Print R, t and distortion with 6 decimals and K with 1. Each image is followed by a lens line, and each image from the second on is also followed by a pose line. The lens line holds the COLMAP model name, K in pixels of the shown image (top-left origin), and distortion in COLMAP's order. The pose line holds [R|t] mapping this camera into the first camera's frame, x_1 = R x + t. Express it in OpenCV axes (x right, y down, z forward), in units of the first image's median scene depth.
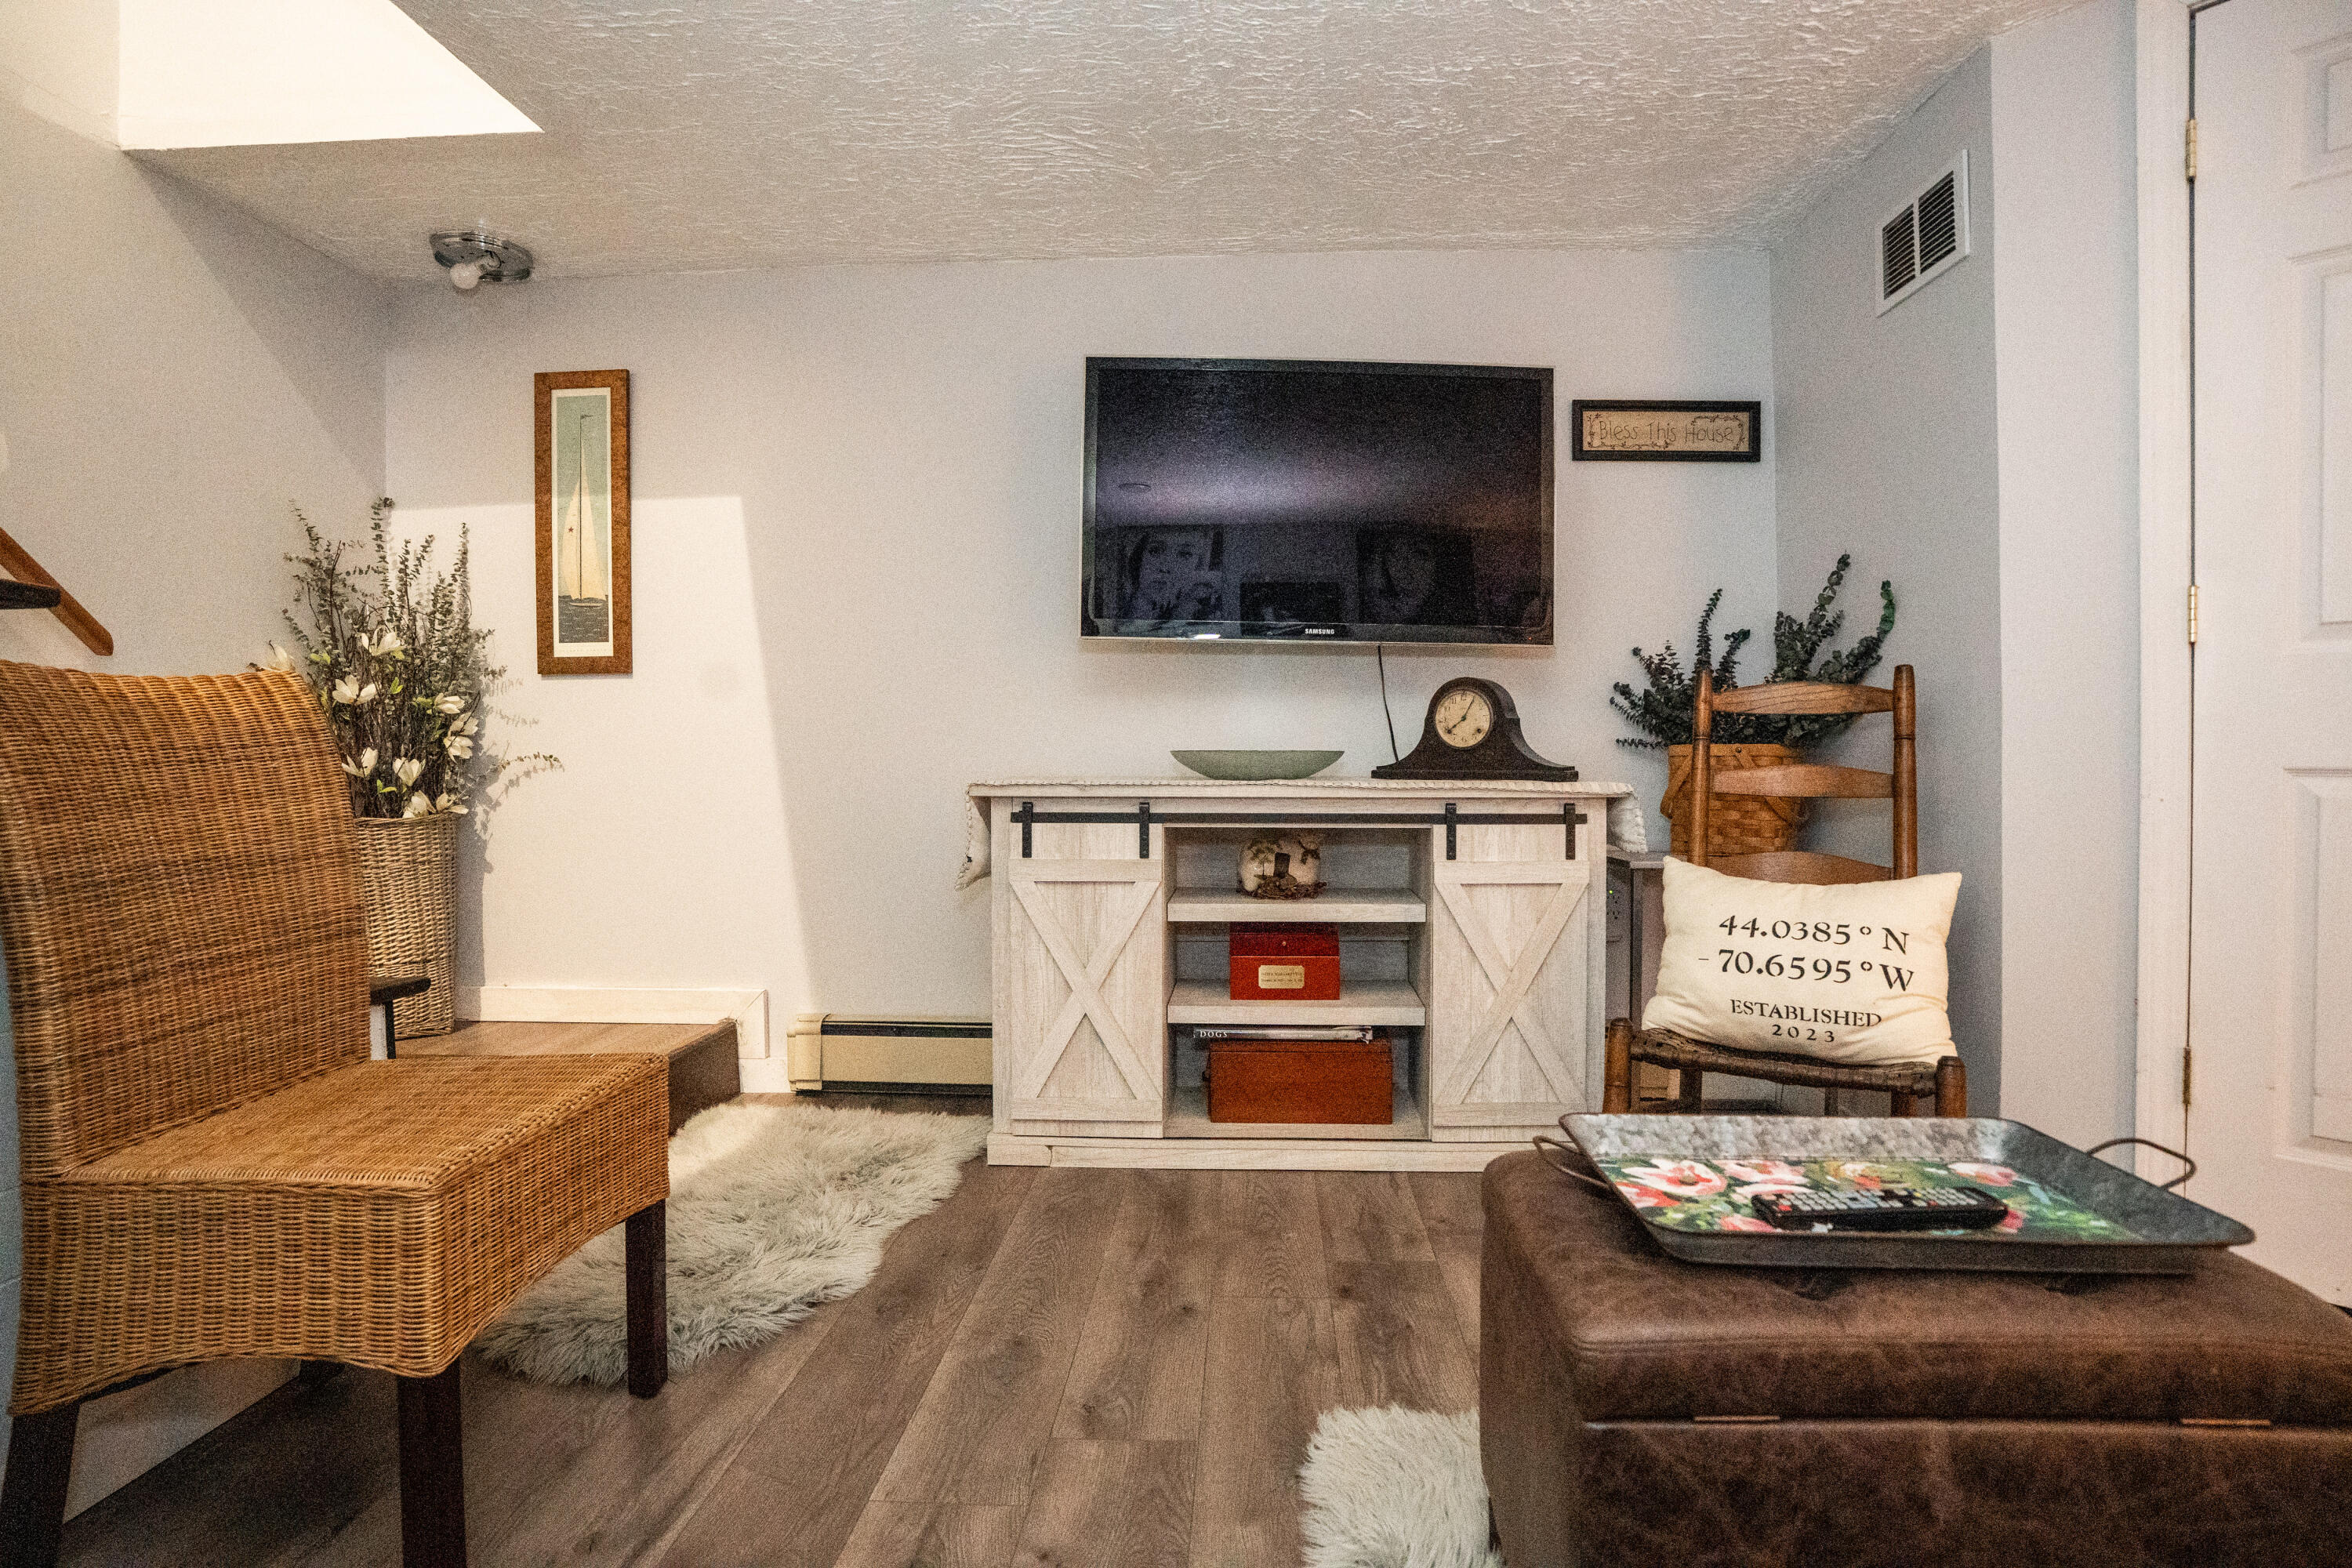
lens RADIAL K [[1115.9, 0, 1210.0], [0, 1115.9, 771.7], [0, 0, 1]] dist [-0.057282, 0.000110]
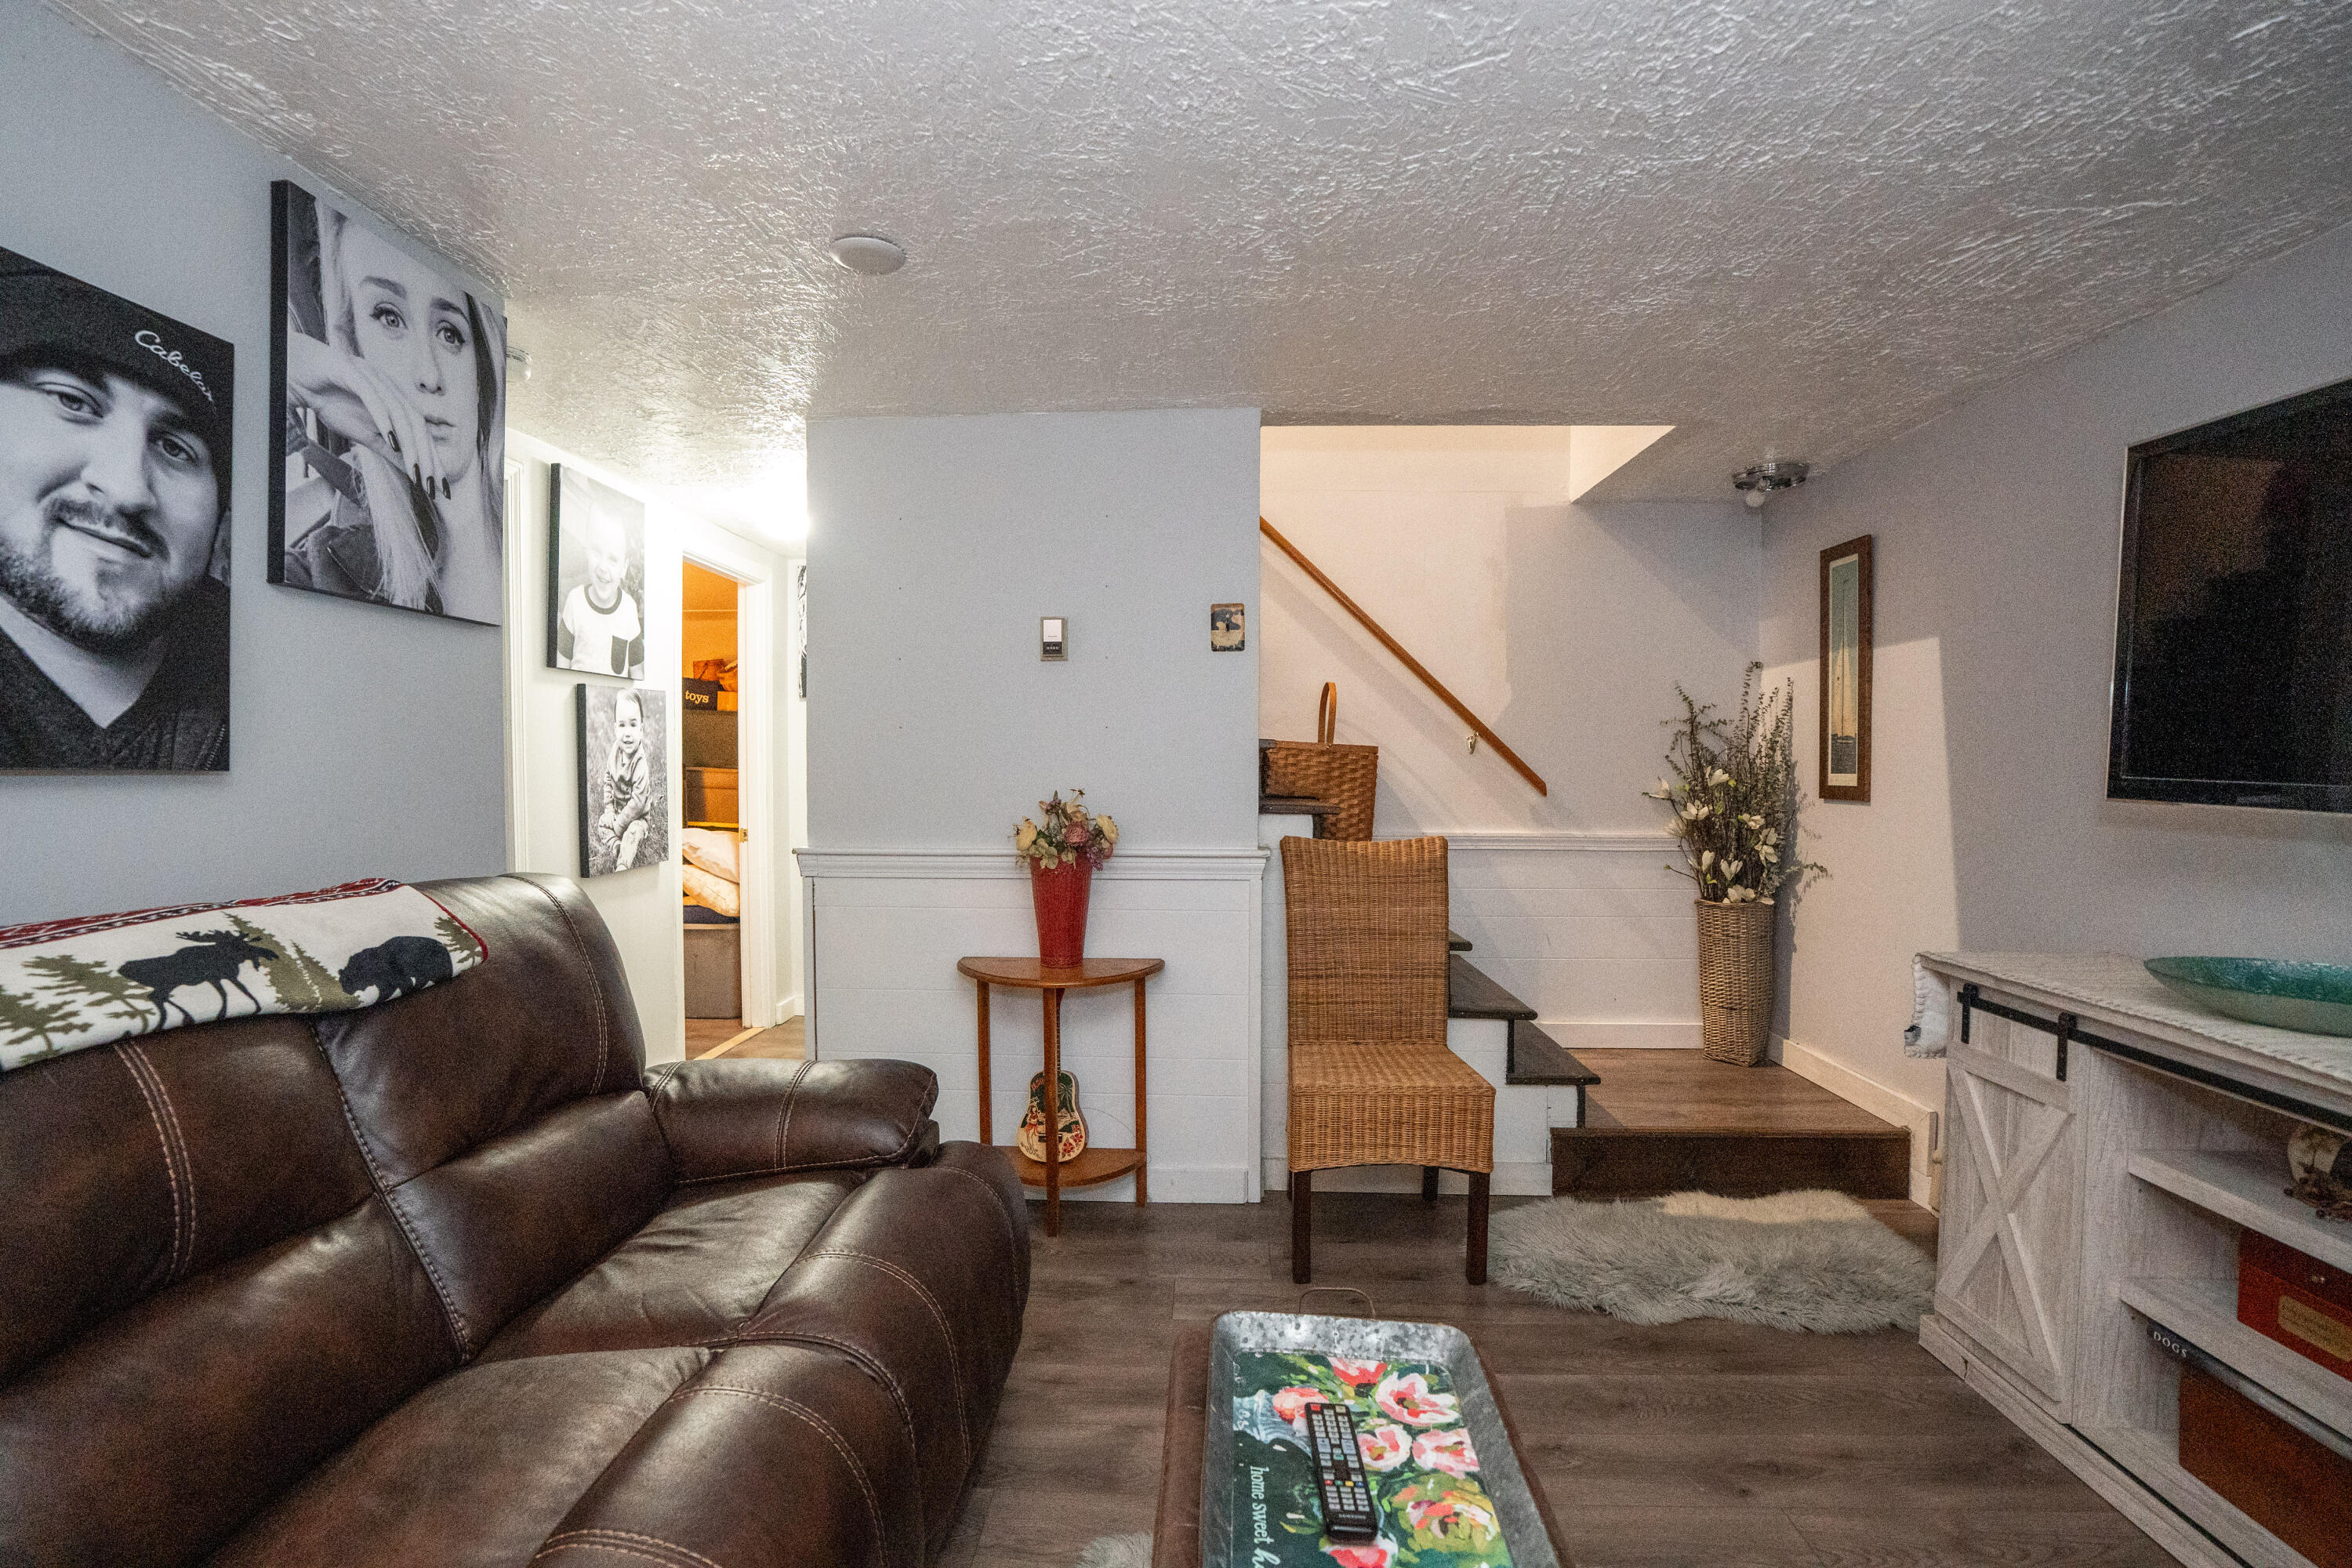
lens RADIAL K [[1075.4, 0, 1176.0], [0, 1075.4, 784.0], [0, 0, 1]] dist [0.011572, 0.000414]
pose [[0.003305, 0.019958, -0.999795, 0.627945], [-0.011669, 0.999734, 0.019918, -0.127866], [0.999926, 0.011600, 0.003537, 0.285983]]
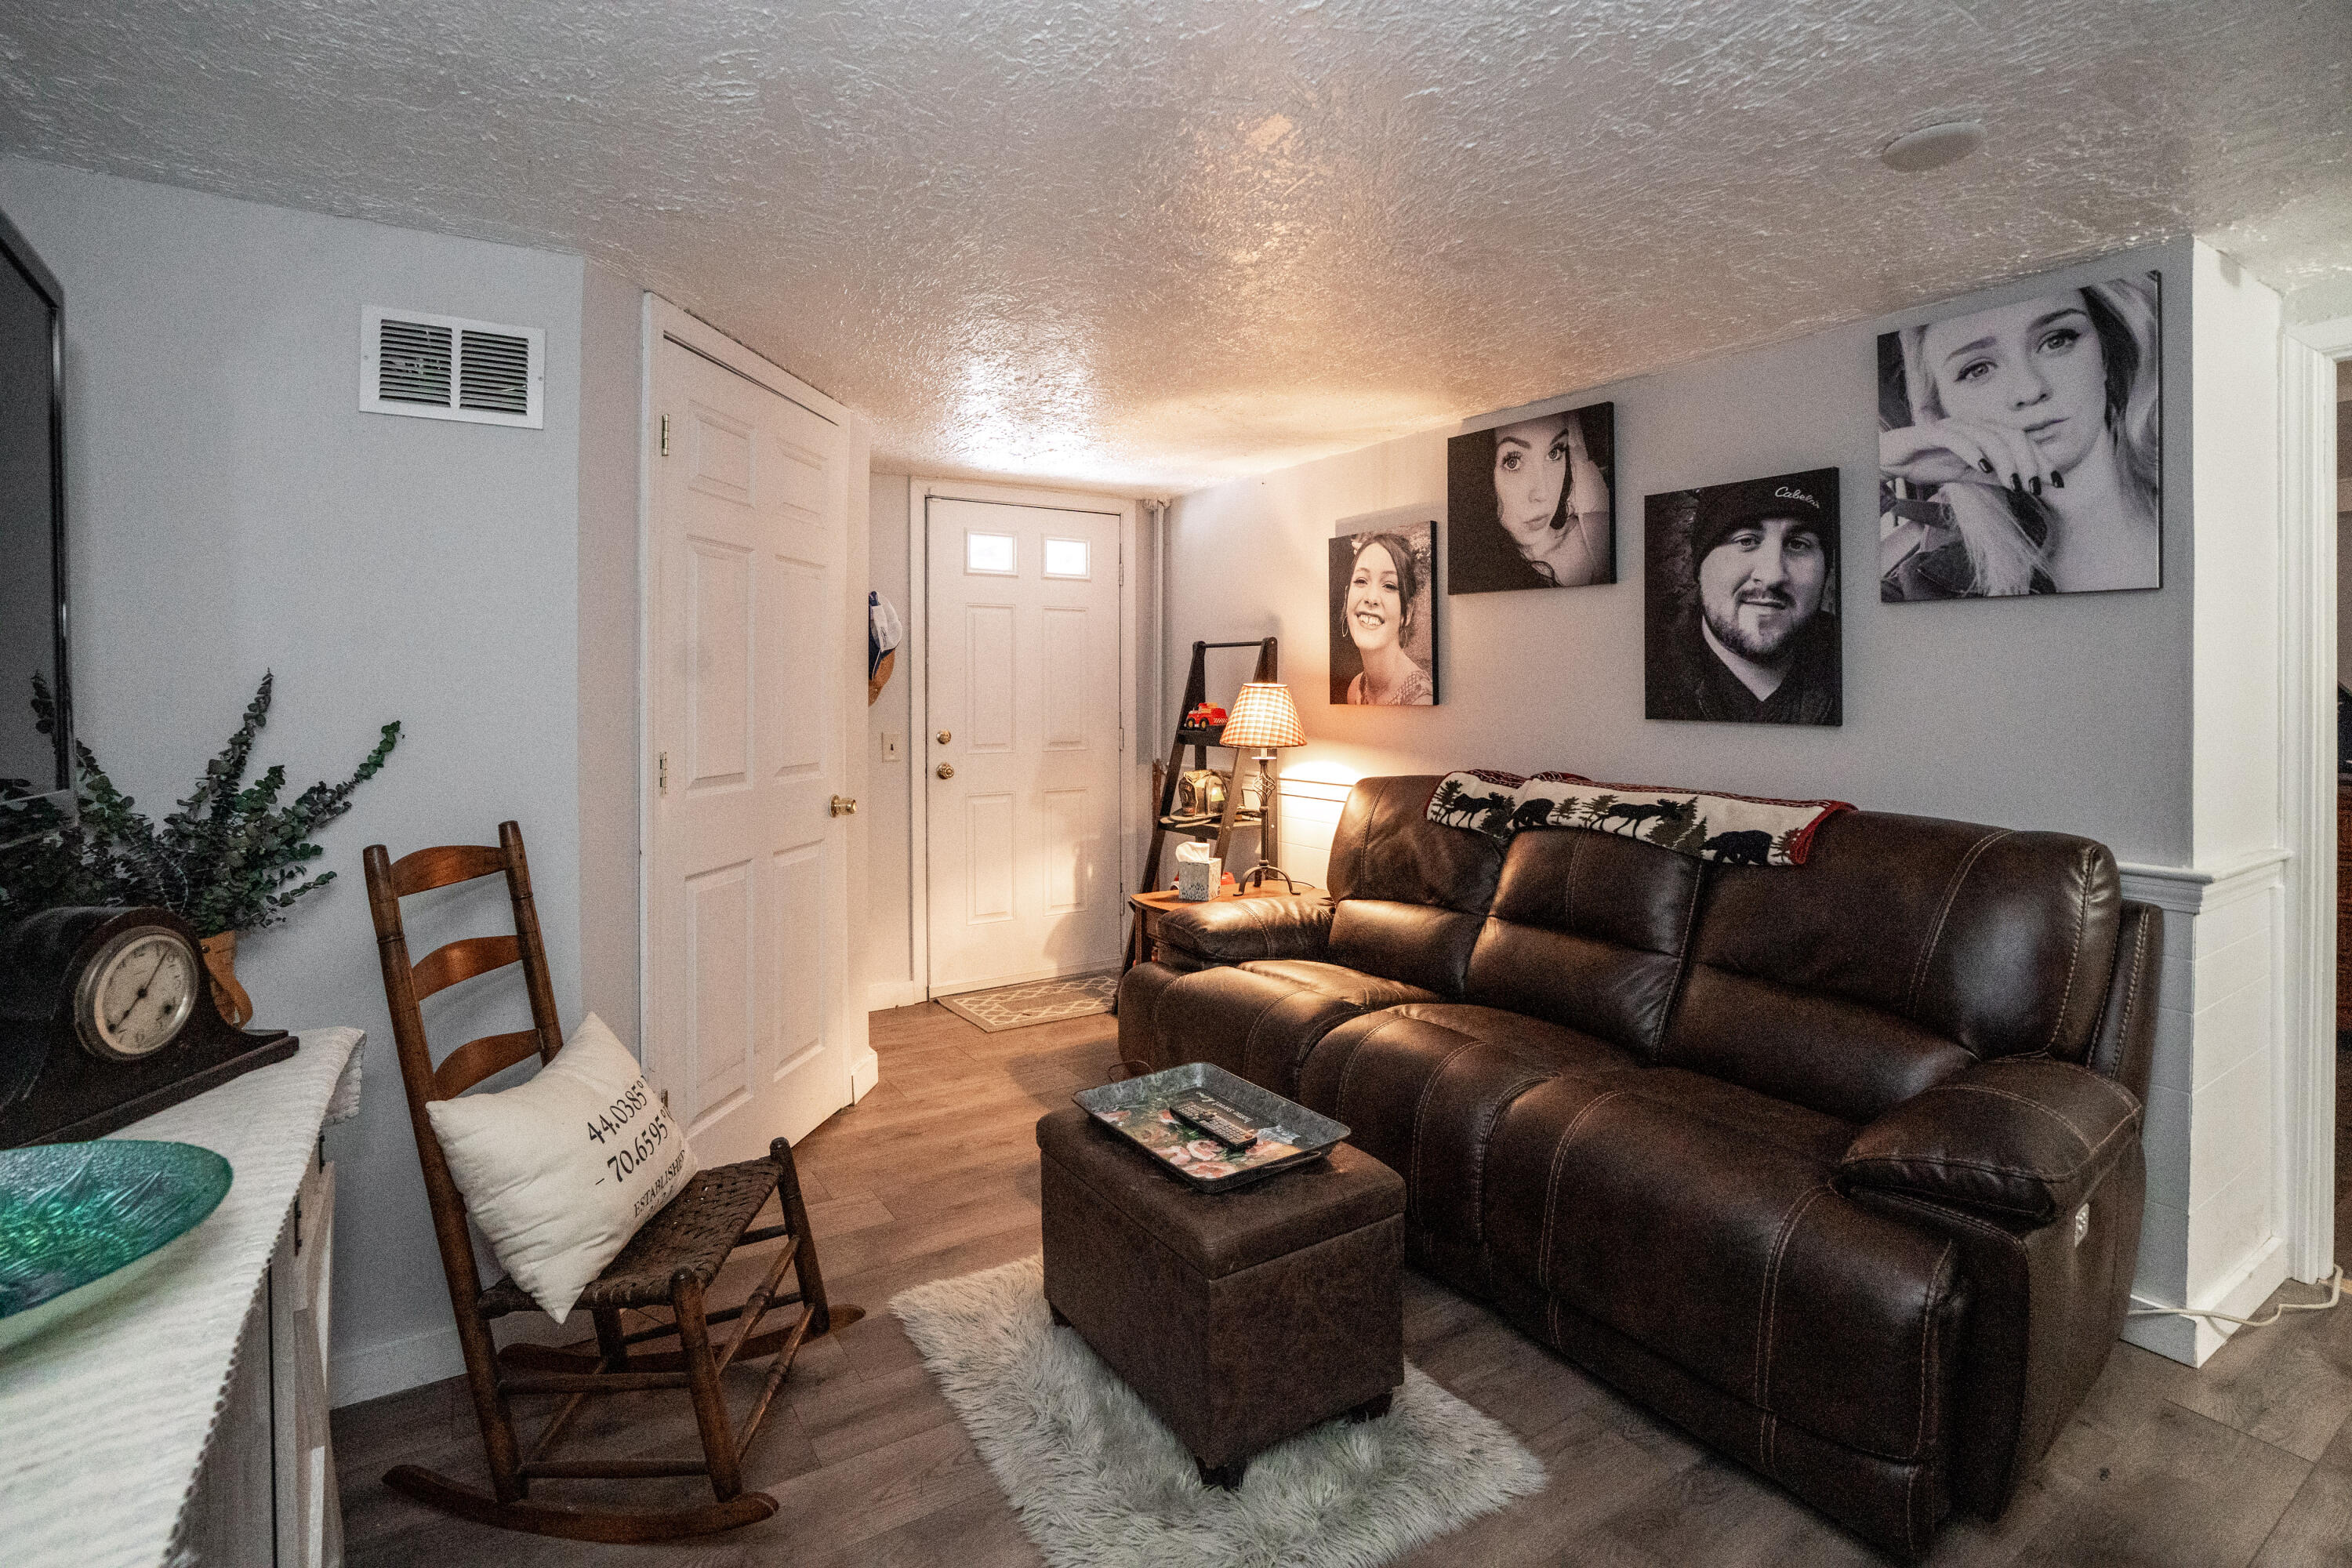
lens RADIAL K [[1105.7, 0, 1131.5], [0, 1105.7, 679.4], [0, 0, 1]] dist [0.001835, -0.000206]
pose [[-0.560183, 0.004554, 0.828356, -0.382704], [0.011789, 0.999927, 0.002475, -0.166871], [-0.828285, 0.011152, -0.560196, 0.820812]]
